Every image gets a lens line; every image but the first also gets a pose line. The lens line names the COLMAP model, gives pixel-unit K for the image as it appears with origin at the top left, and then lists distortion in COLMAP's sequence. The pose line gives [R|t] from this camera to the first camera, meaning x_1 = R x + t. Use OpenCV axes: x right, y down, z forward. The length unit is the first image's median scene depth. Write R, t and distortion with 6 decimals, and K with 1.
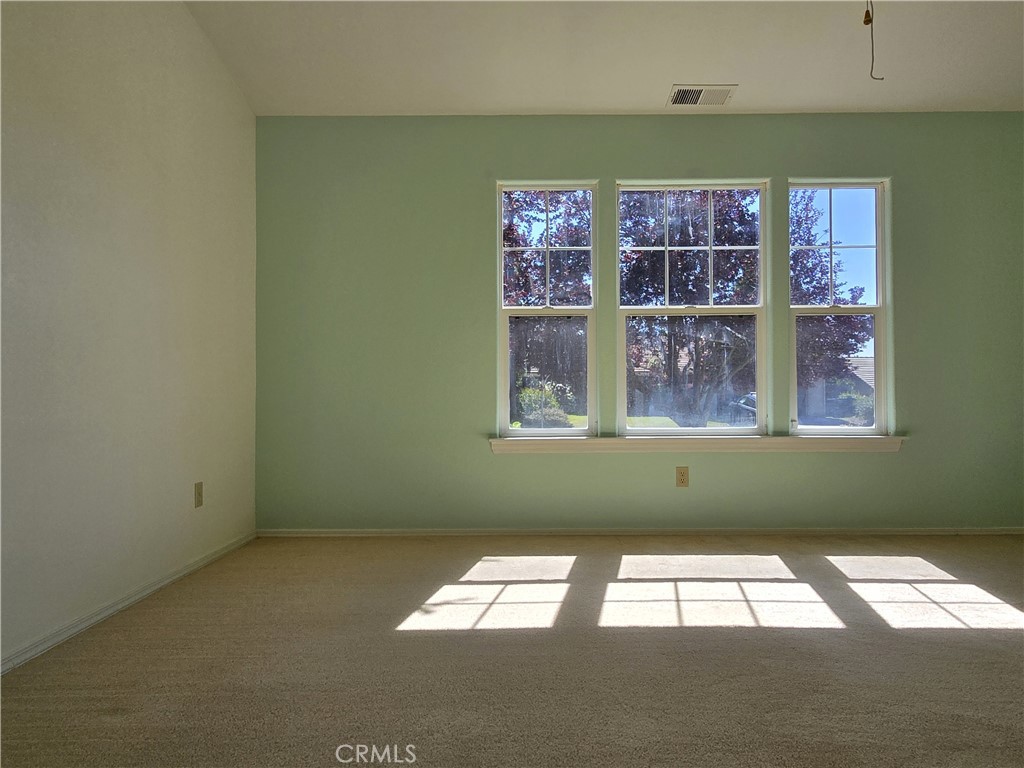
lens RADIAL K [[665.8, 0, 540.2], [0, 665.8, 379.6], [0, 0, 1]] dist [0.077186, -0.000339]
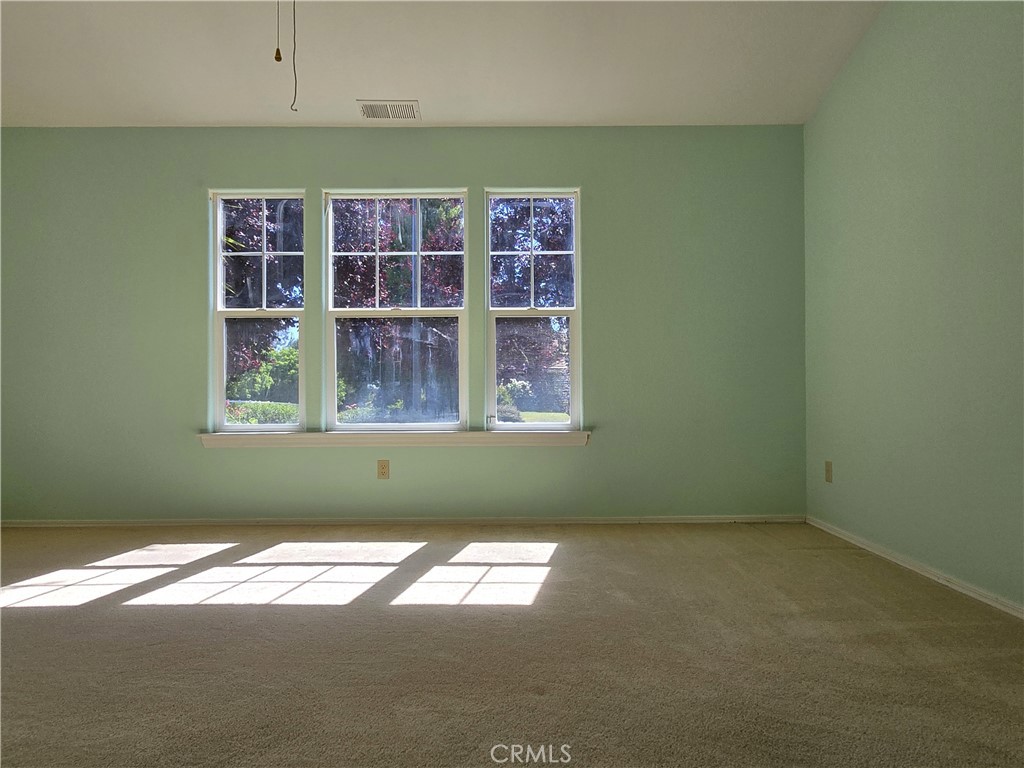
lens RADIAL K [[629.4, 0, 511.6], [0, 629.4, 397.8], [0, 0, 1]] dist [-0.005087, 0.000544]
pose [[0.999859, 0.001732, -0.016717, 0.425891], [-0.001178, 0.999451, 0.033100, -0.002038], [0.016765, -0.033075, 0.999312, 0.006333]]
